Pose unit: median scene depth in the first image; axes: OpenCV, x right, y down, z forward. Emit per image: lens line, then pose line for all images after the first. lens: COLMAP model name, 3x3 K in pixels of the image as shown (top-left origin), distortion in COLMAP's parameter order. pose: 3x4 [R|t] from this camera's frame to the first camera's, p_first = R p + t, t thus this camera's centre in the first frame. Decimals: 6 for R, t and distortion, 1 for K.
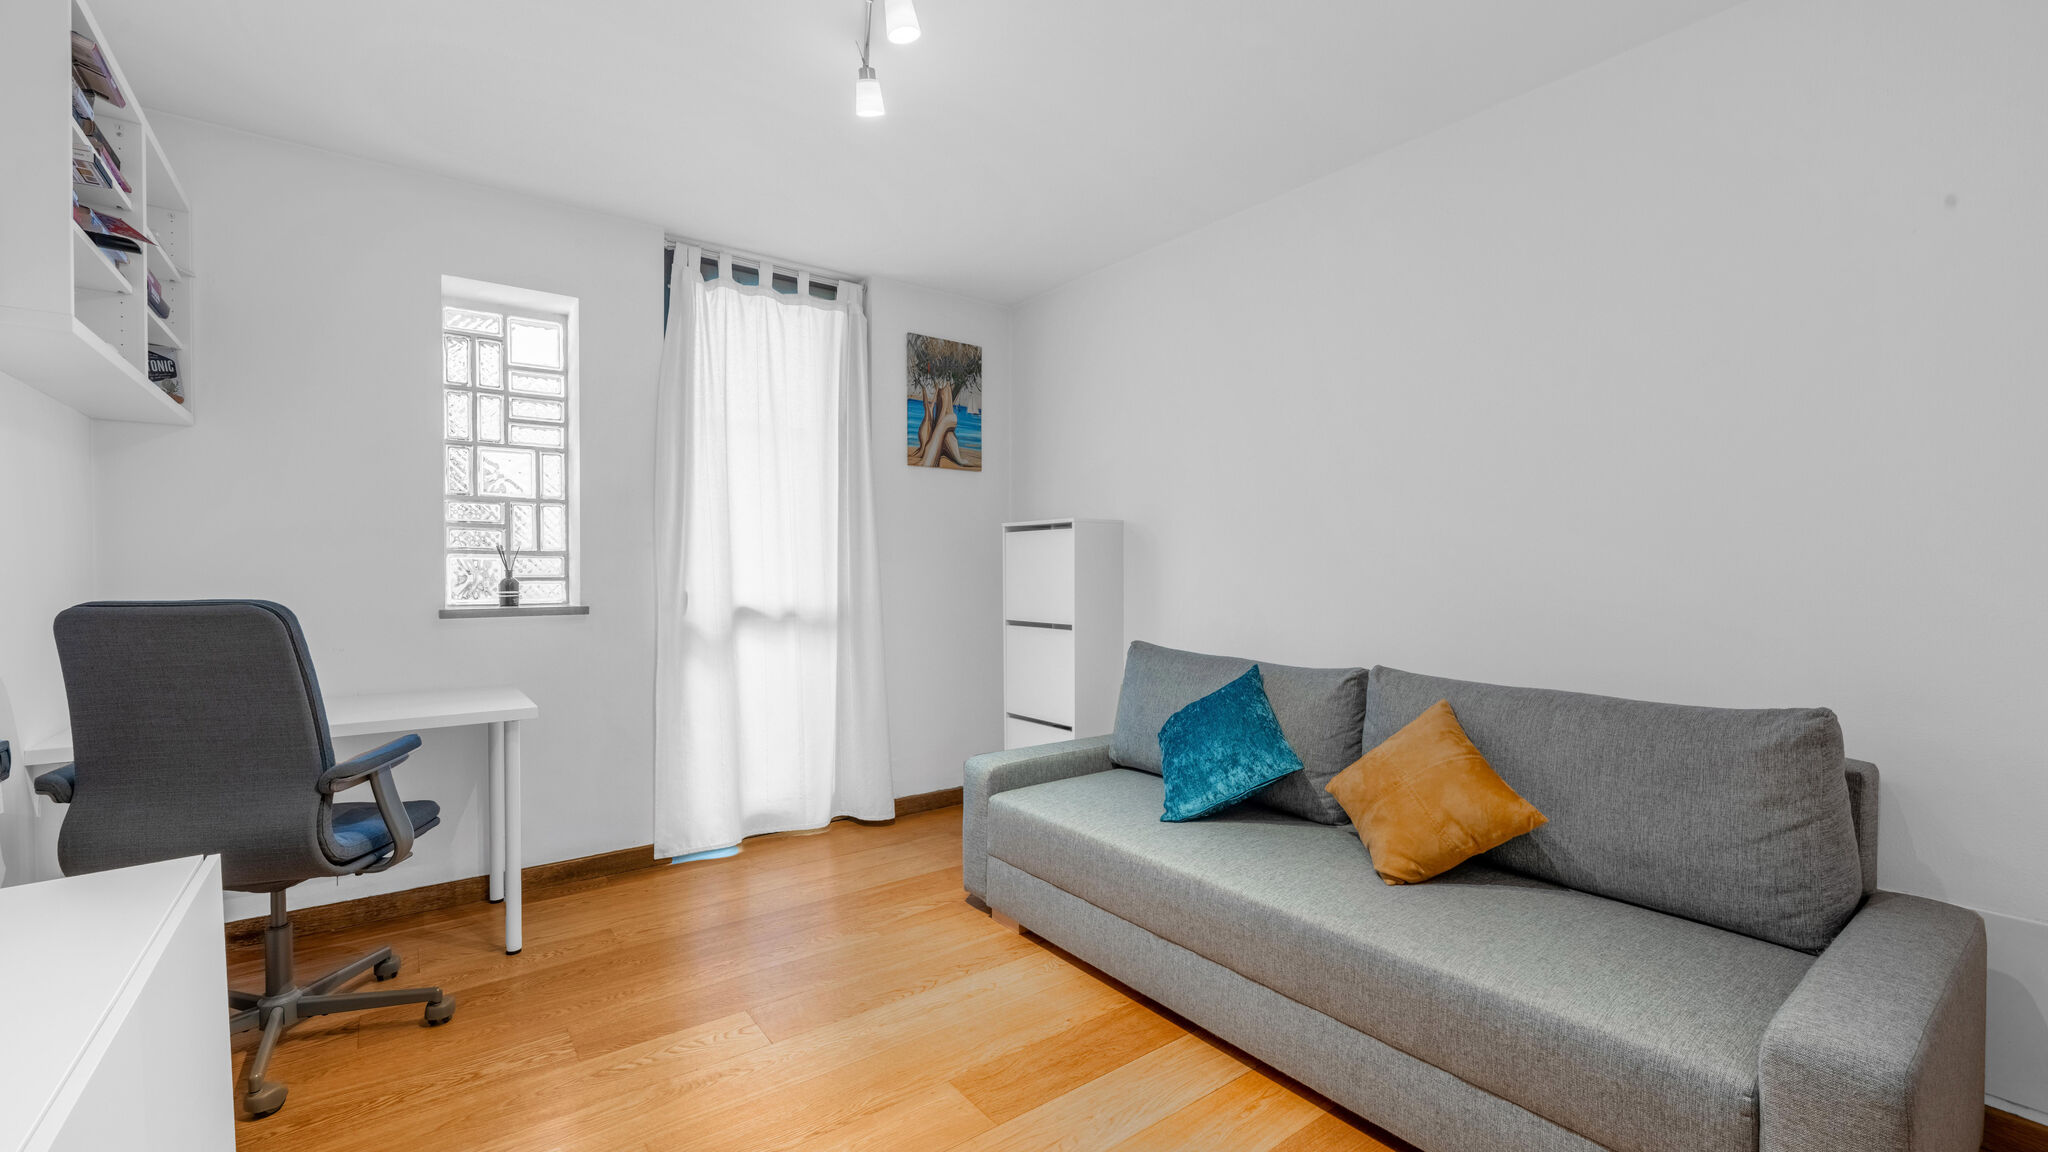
lens RADIAL K [[863.8, 0, 1026.2], [0, 863.8, 569.3], [0, 0, 1]] dist [0.000738, 0.000393]
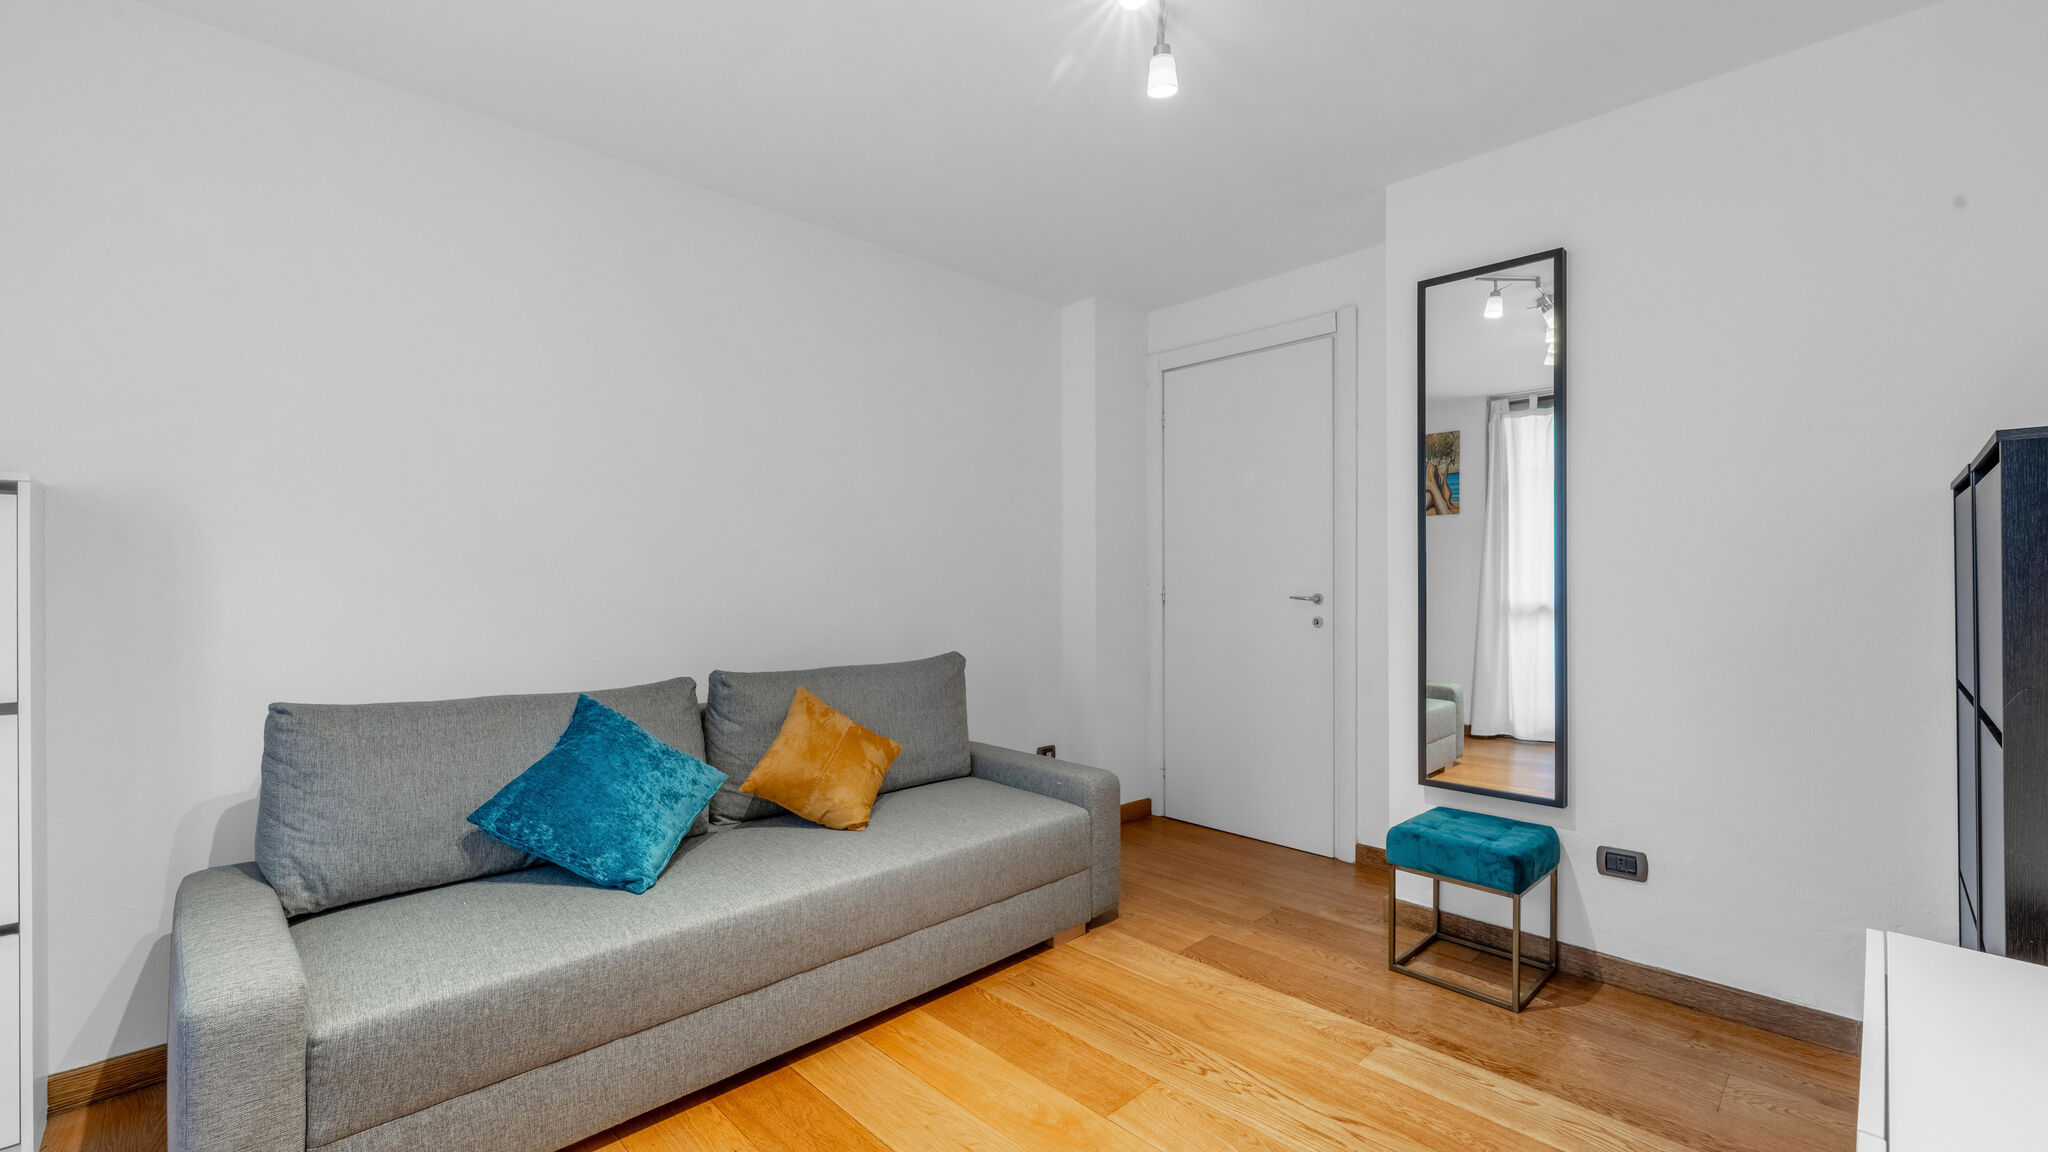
lens RADIAL K [[863.8, 0, 1029.9], [0, 863.8, 574.5], [0, 0, 1]] dist [0.000738, 0.000393]
pose [[-0.146449, 0.008516, 0.989182, -0.553593], [0.005521, 0.999954, -0.007792, 0.002377], [-0.989203, 0.004320, -0.146489, 0.605917]]
